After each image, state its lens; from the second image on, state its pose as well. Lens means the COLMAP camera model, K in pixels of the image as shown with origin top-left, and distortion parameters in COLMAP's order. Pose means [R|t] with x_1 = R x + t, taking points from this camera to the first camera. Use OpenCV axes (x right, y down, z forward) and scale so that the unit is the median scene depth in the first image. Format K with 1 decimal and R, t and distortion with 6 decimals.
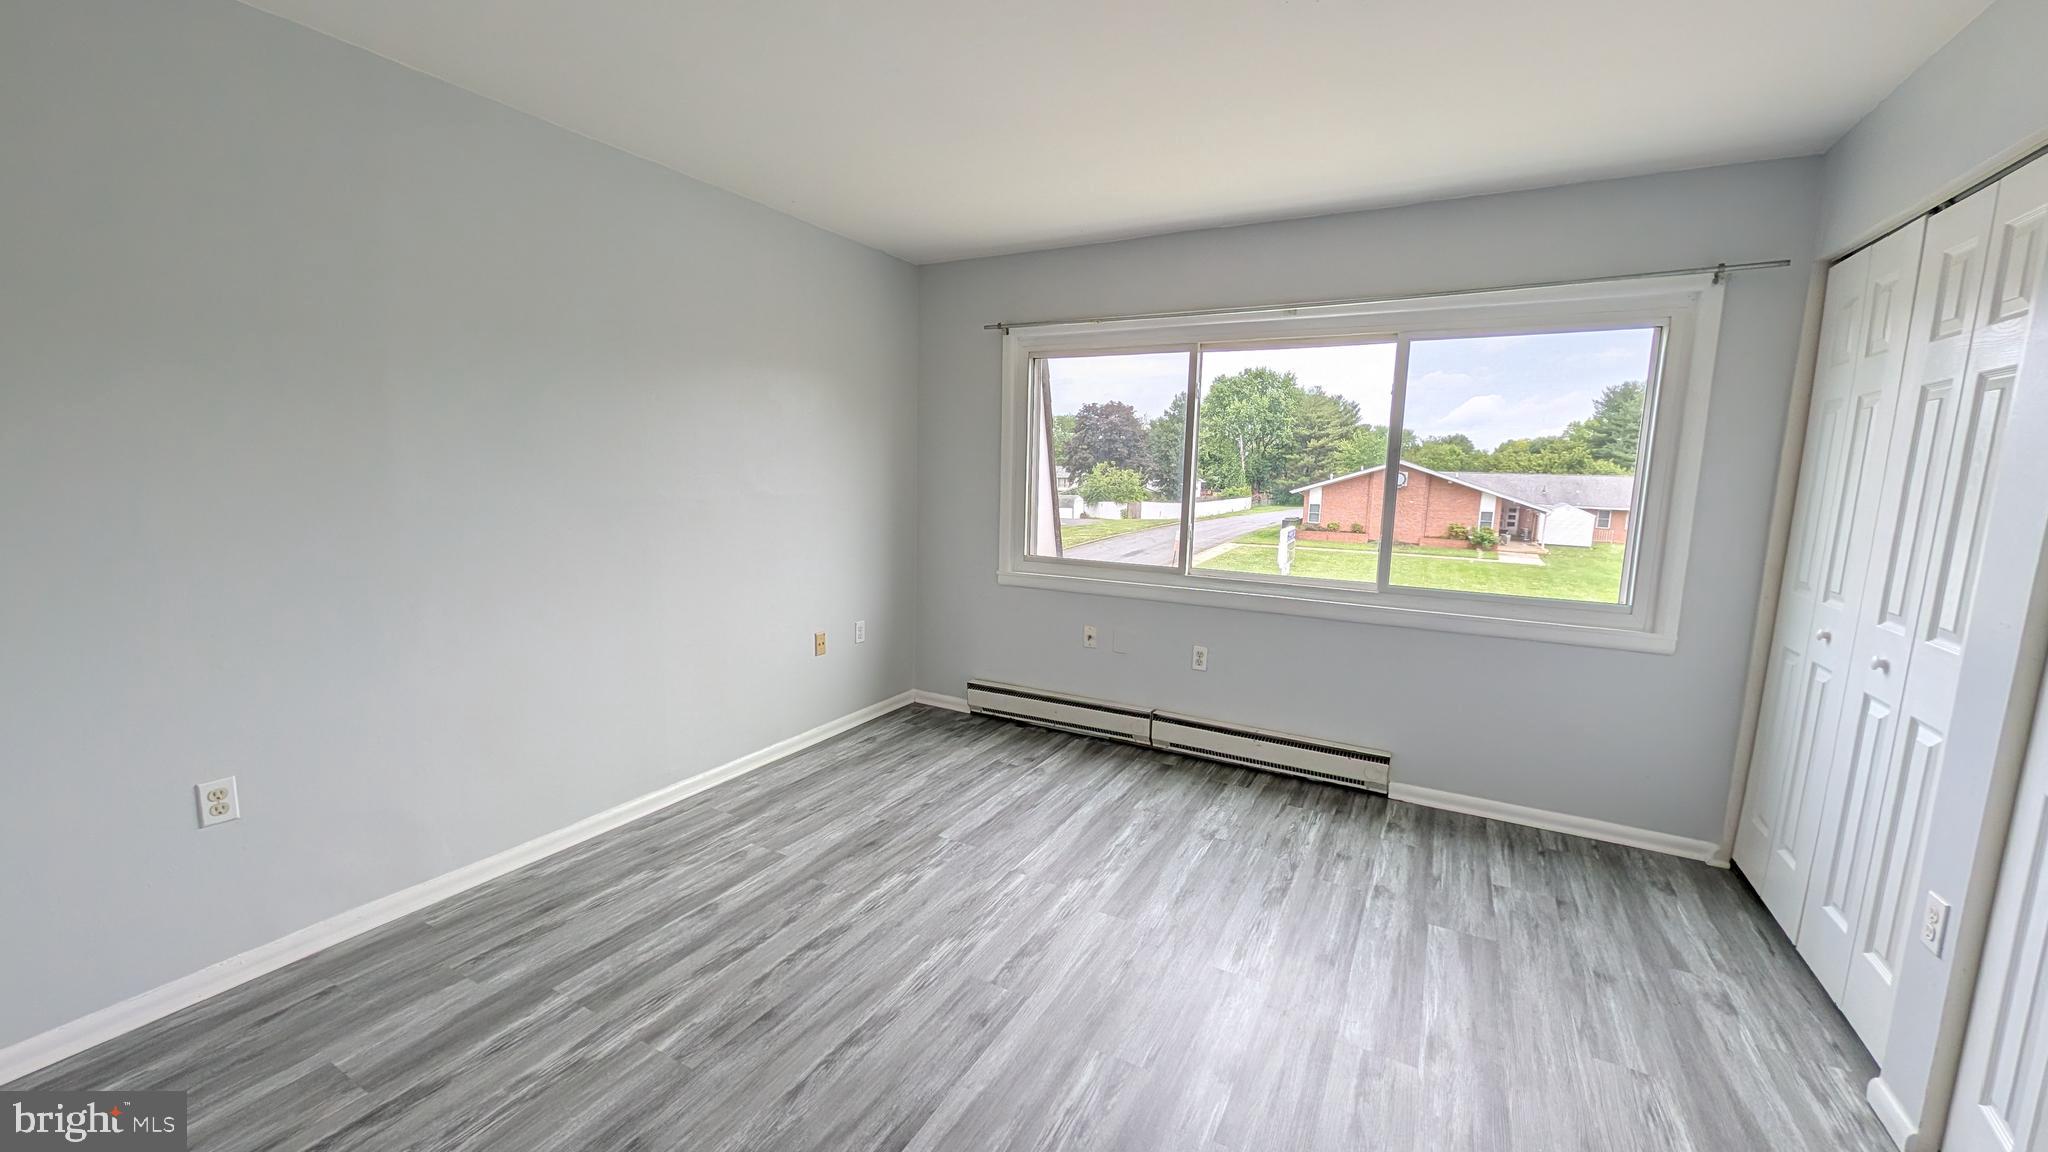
lens RADIAL K [[784.4, 0, 1022.5], [0, 784.4, 592.3], [0, 0, 1]] dist [-0.001958, 0.000032]
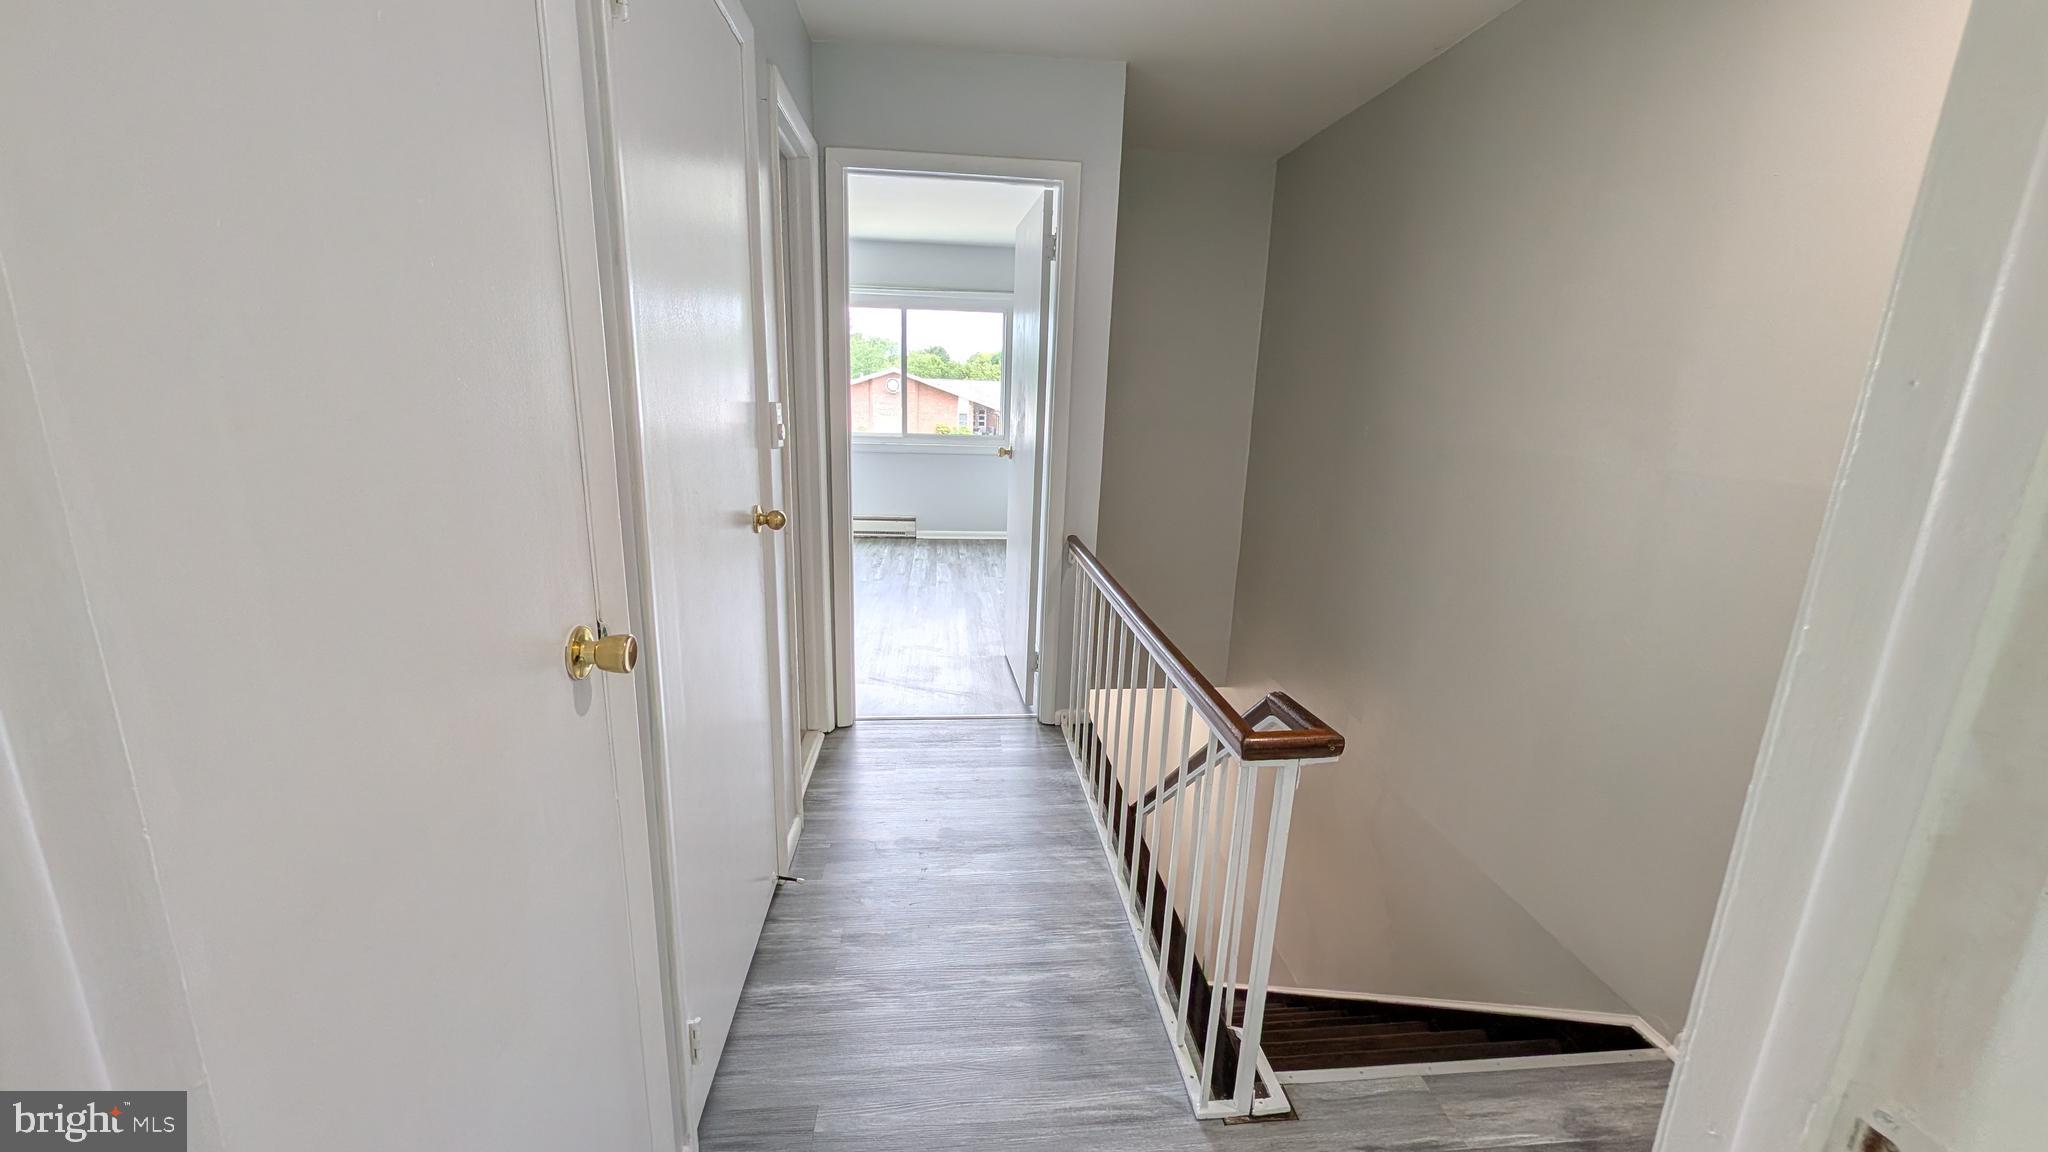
lens RADIAL K [[784.4, 0, 1017.9], [0, 784.4, 574.2], [0, 0, 1]] dist [-0.001958, 0.000032]
pose [[0.826137, -0.121223, 0.550275, -0.566025], [0.068650, 0.990963, 0.115239, 0.171824], [-0.559272, -0.057427, 0.826993, -1.060782]]
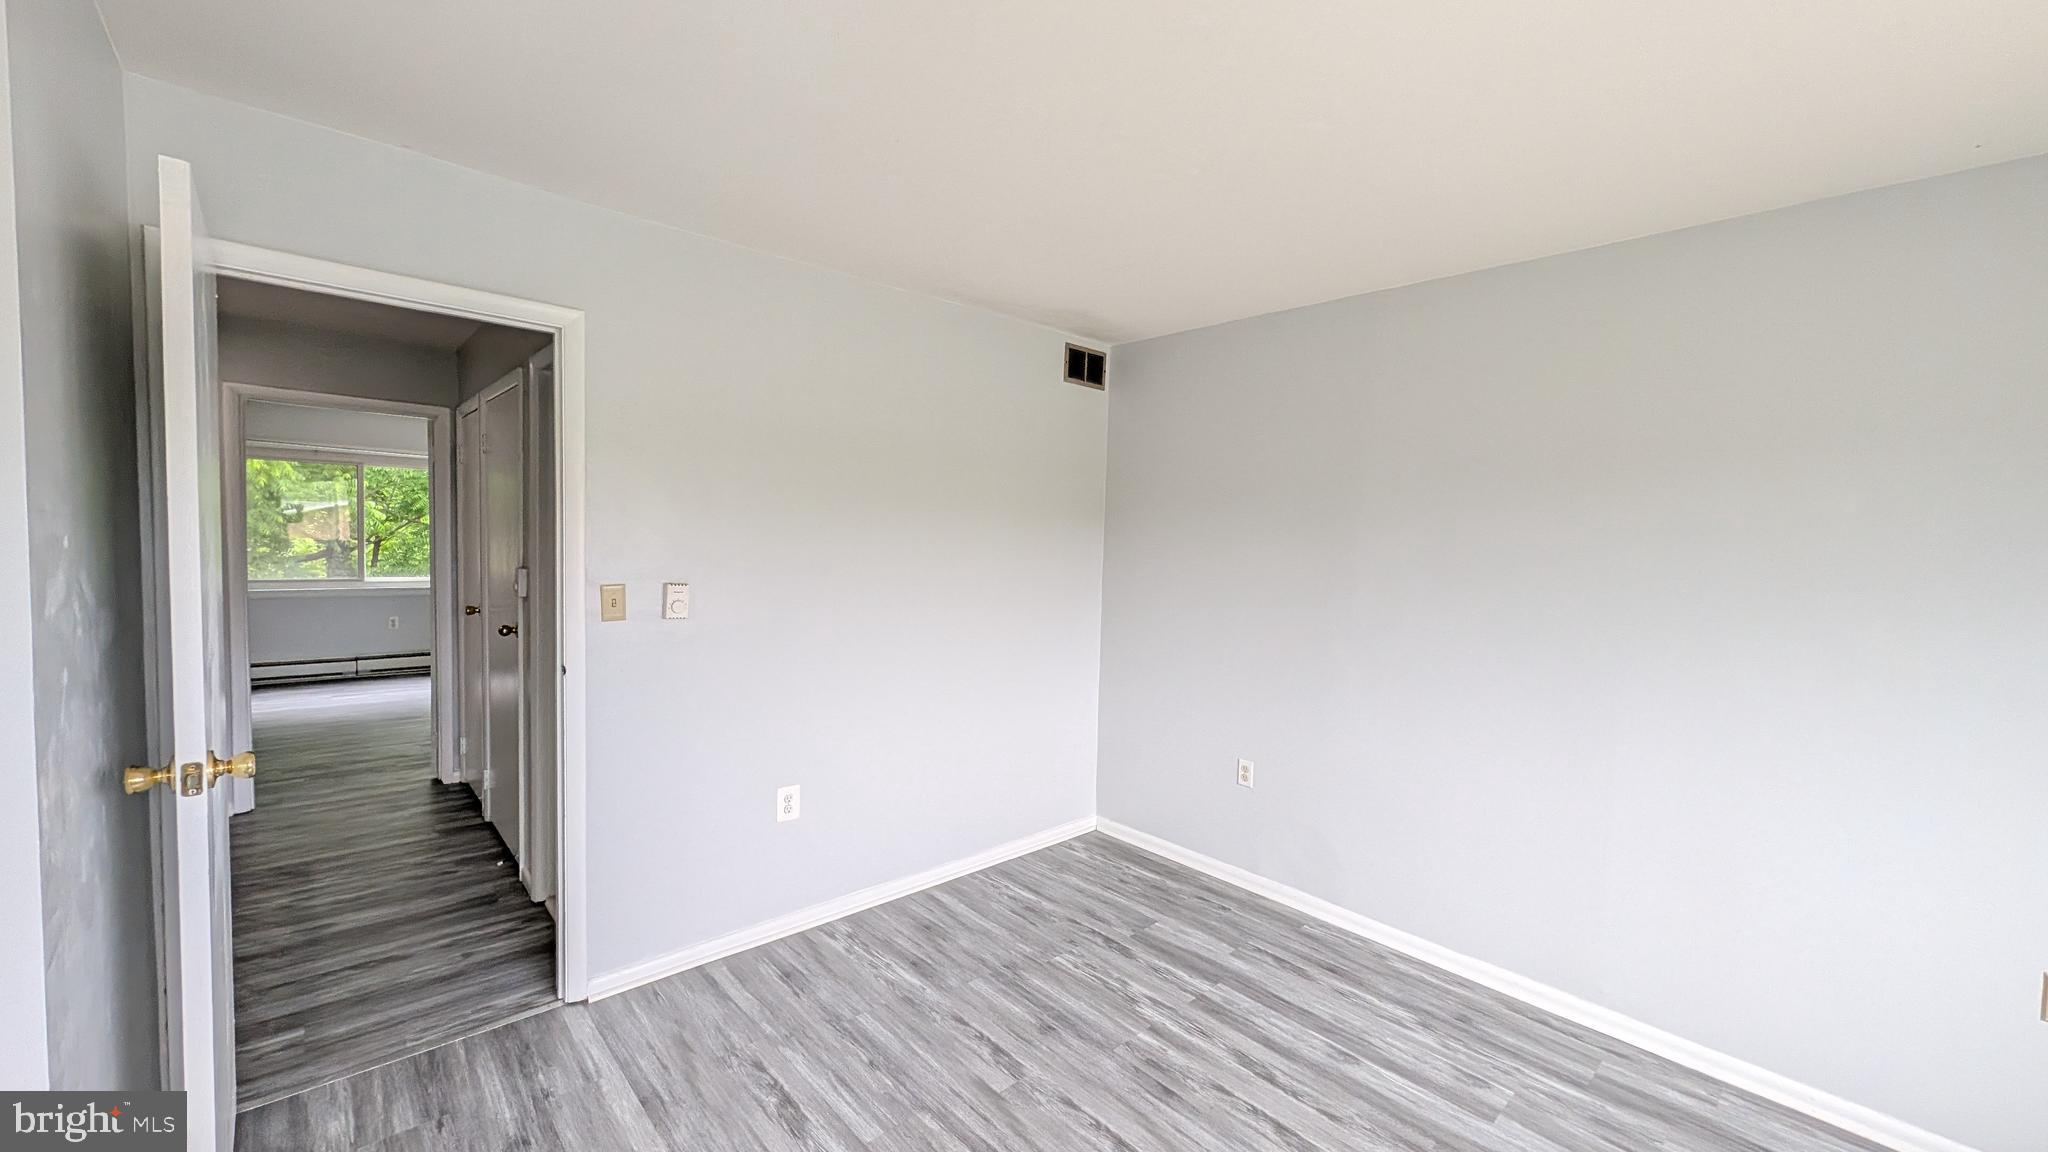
lens RADIAL K [[784.4, 0, 1028.9], [0, 784.4, 585.6], [0, 0, 1]] dist [-0.001958, 0.000032]
pose [[-0.316749, 0.028735, -0.948074, 0.545971], [-0.191668, 0.976982, 0.093647, -0.150905], [0.928942, 0.211379, -0.303951, 0.742766]]
